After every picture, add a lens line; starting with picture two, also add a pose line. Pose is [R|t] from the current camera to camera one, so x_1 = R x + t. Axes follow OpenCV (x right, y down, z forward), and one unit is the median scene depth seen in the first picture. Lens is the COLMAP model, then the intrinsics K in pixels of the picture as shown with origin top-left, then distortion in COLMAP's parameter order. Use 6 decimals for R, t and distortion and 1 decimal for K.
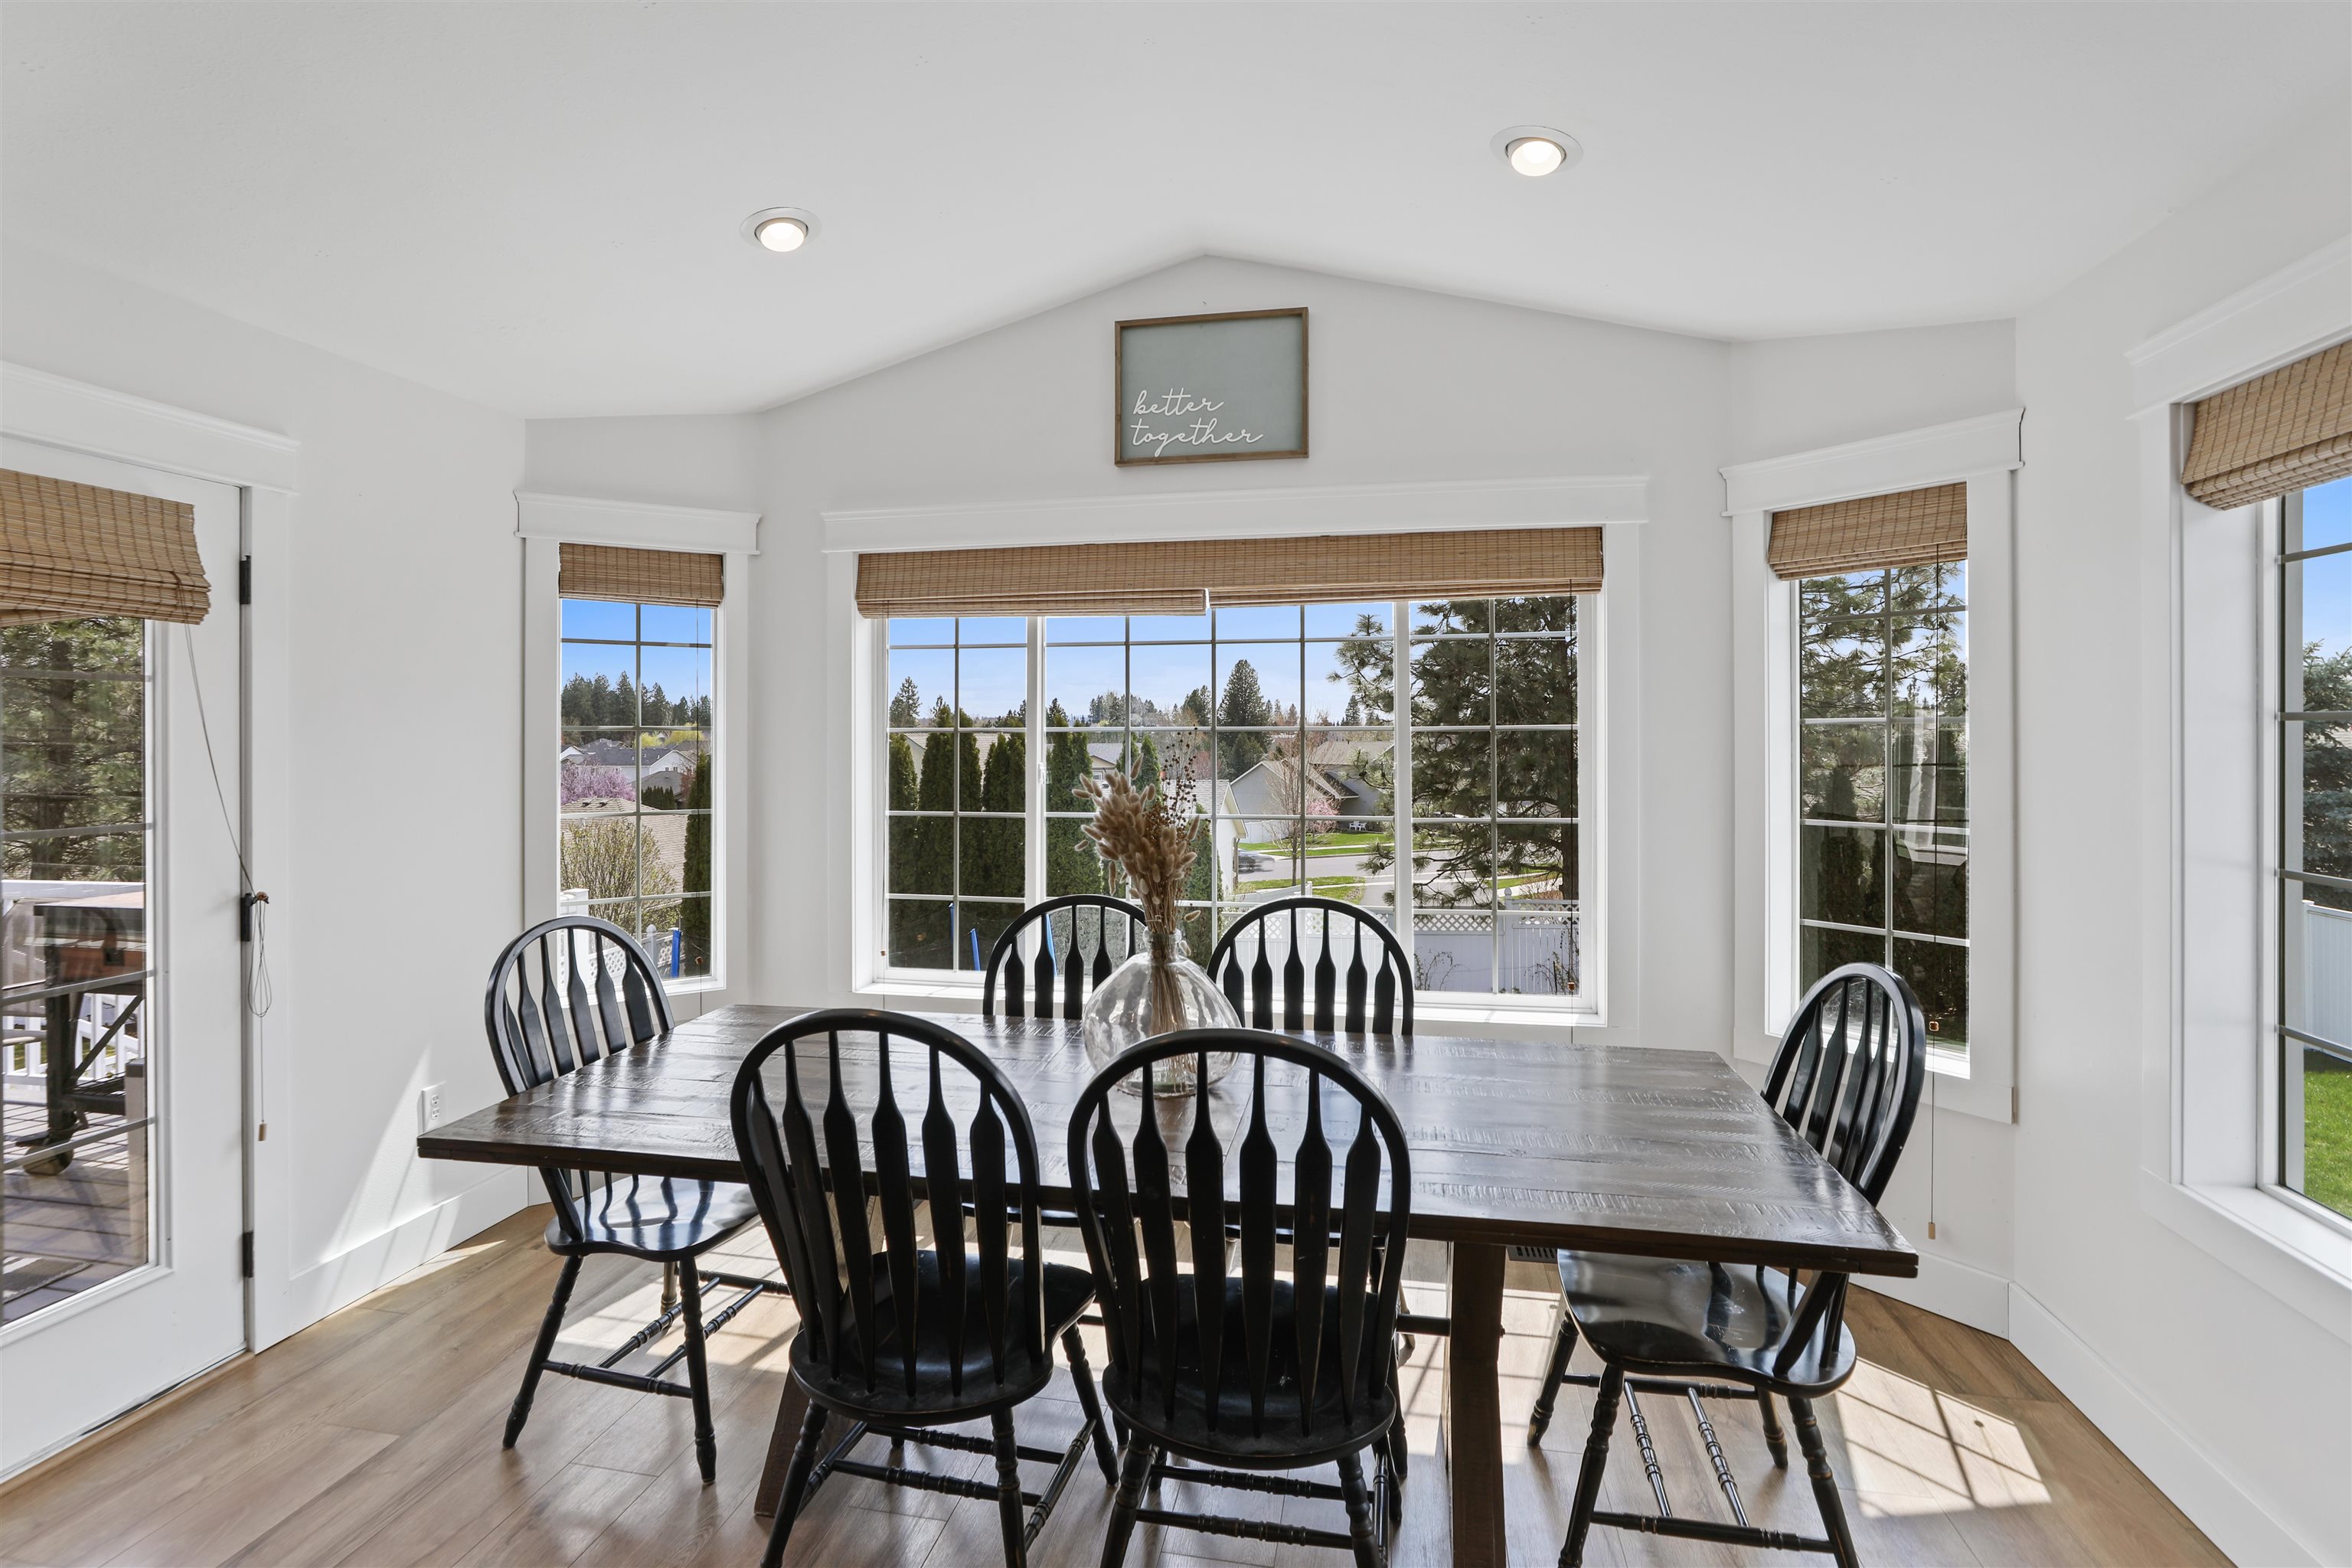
lens RADIAL K [[1134.0, 0, 1173.2], [0, 1134.0, 732.3], [0, 0, 1]] dist [-0.003039, -0.000340]
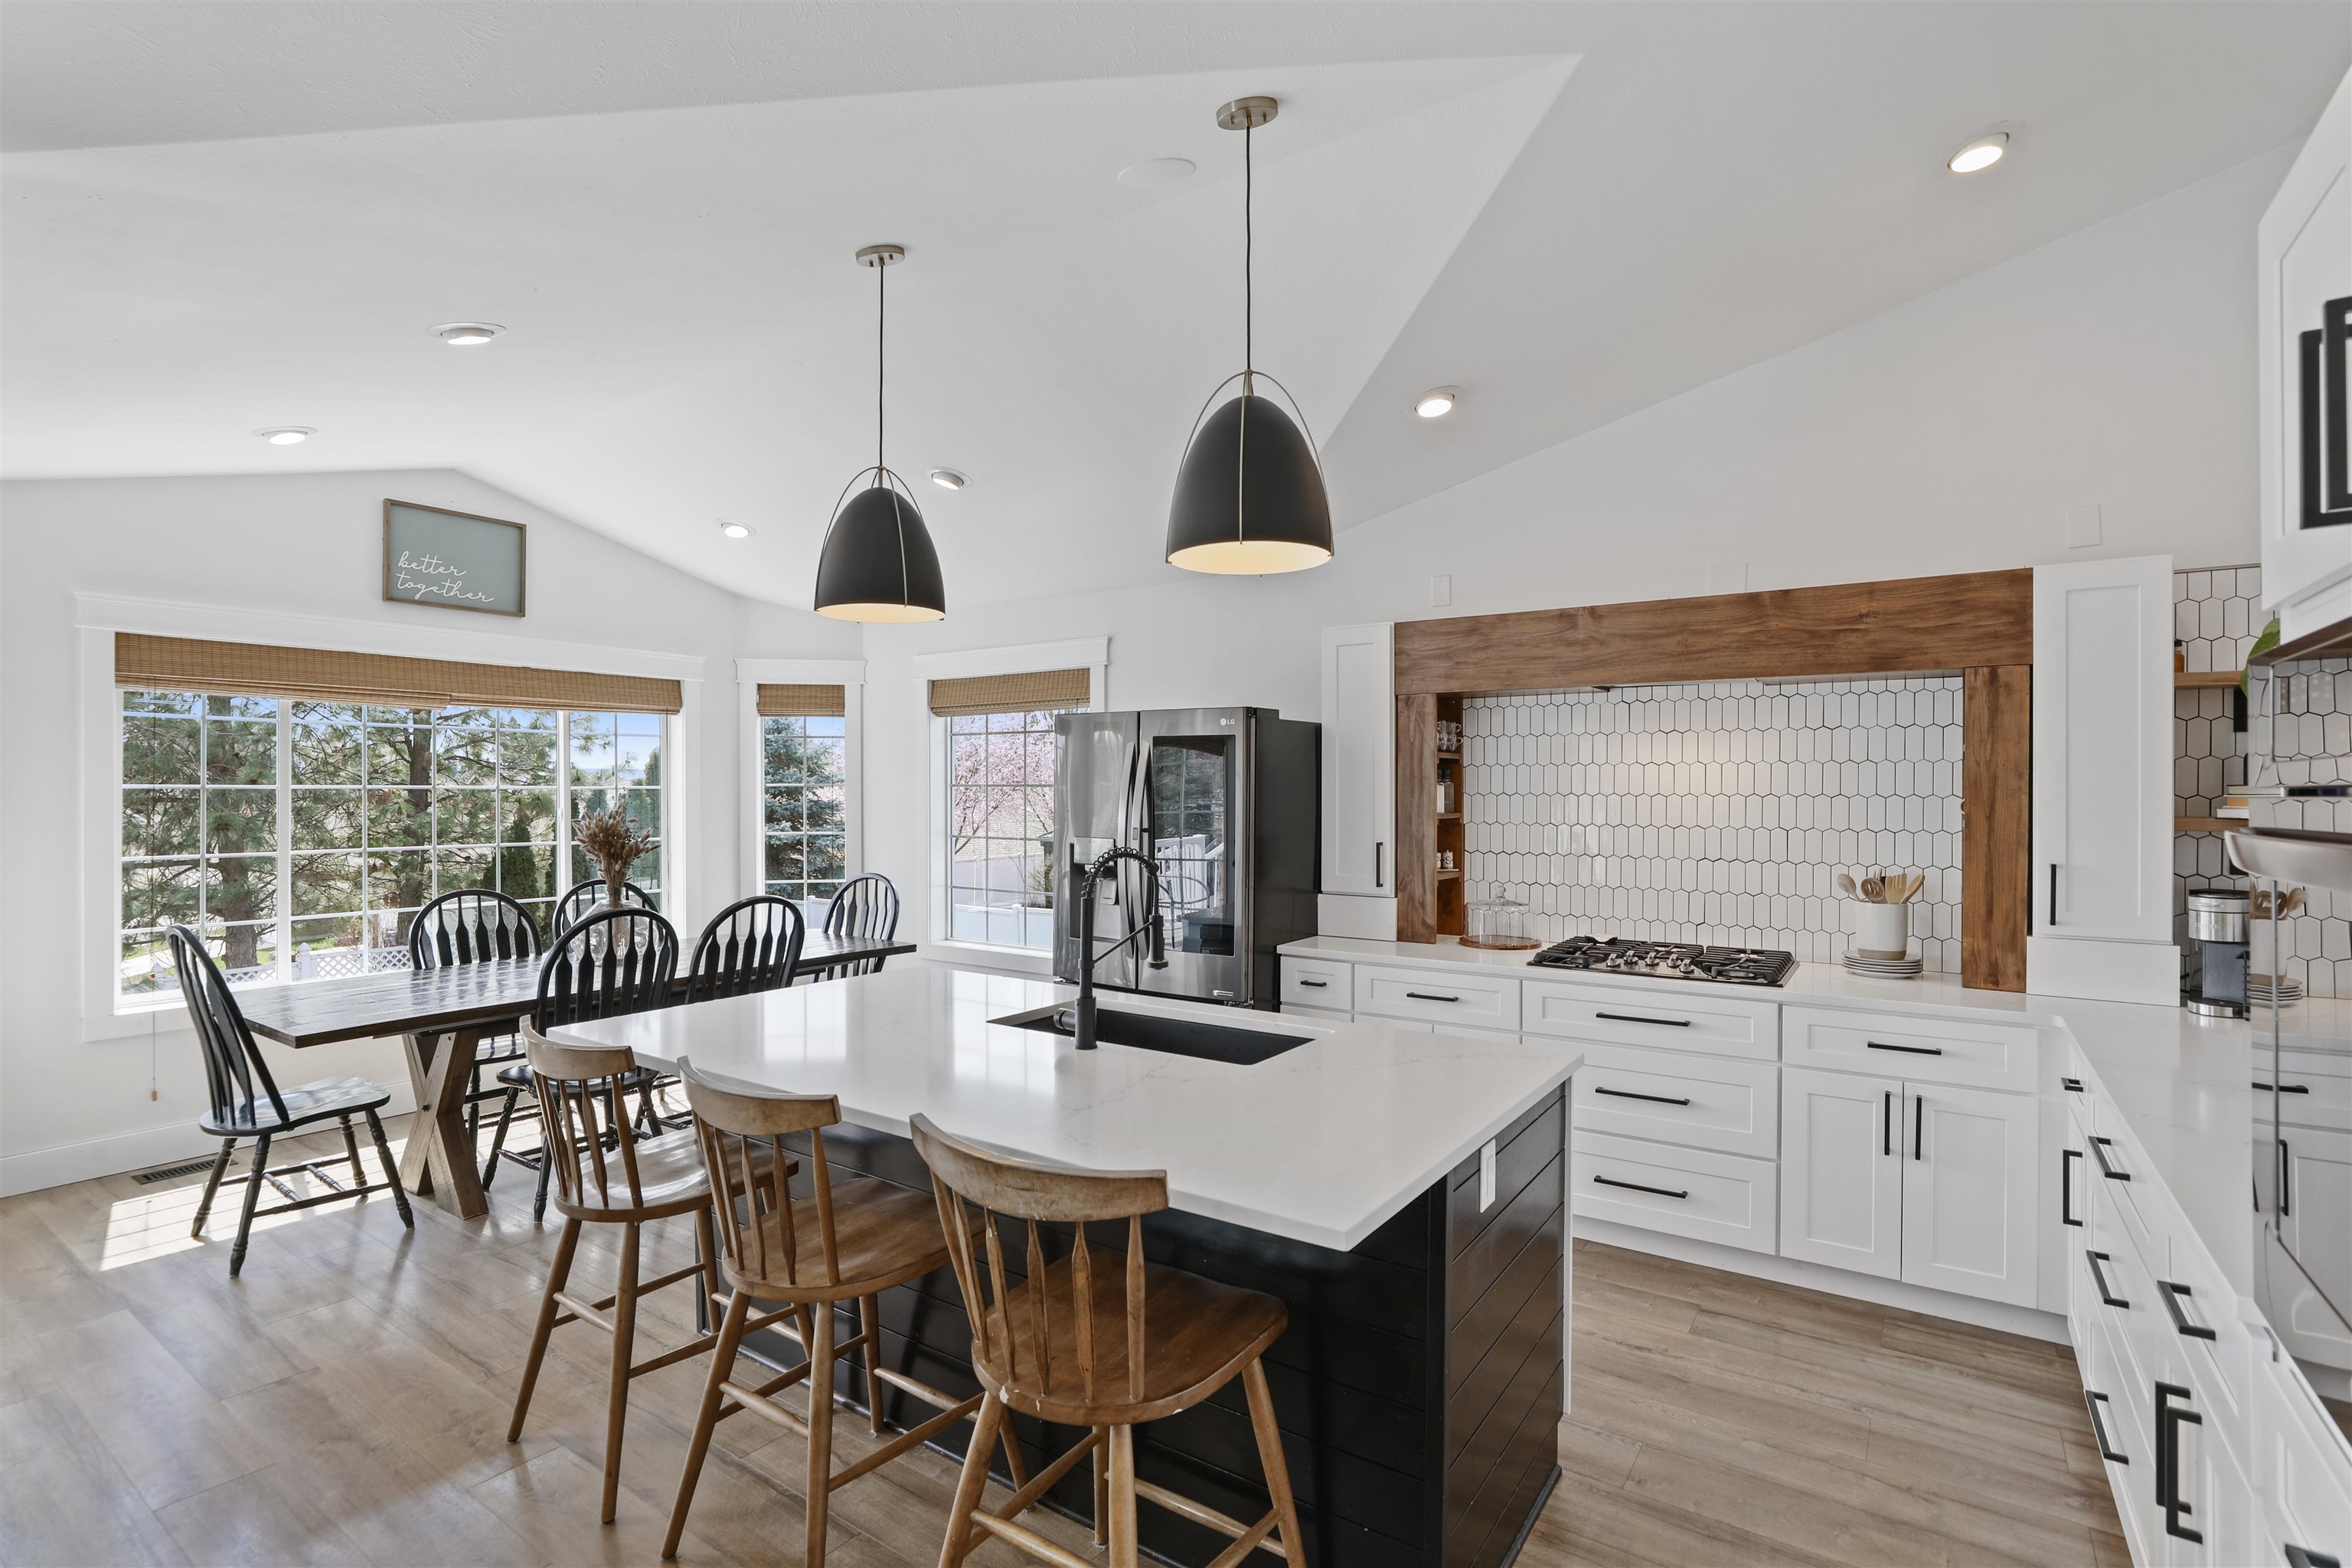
lens RADIAL K [[1151.6, 0, 1174.7], [0, 1151.6, 802.5], [0, 0, 1]] dist [-0.036883, 0.016955]
pose [[0.393935, -0.008576, 0.919098, -0.985845], [-0.000800, 0.999953, 0.009674, 0.003443], [-0.919138, -0.004546, 0.393910, -0.477864]]
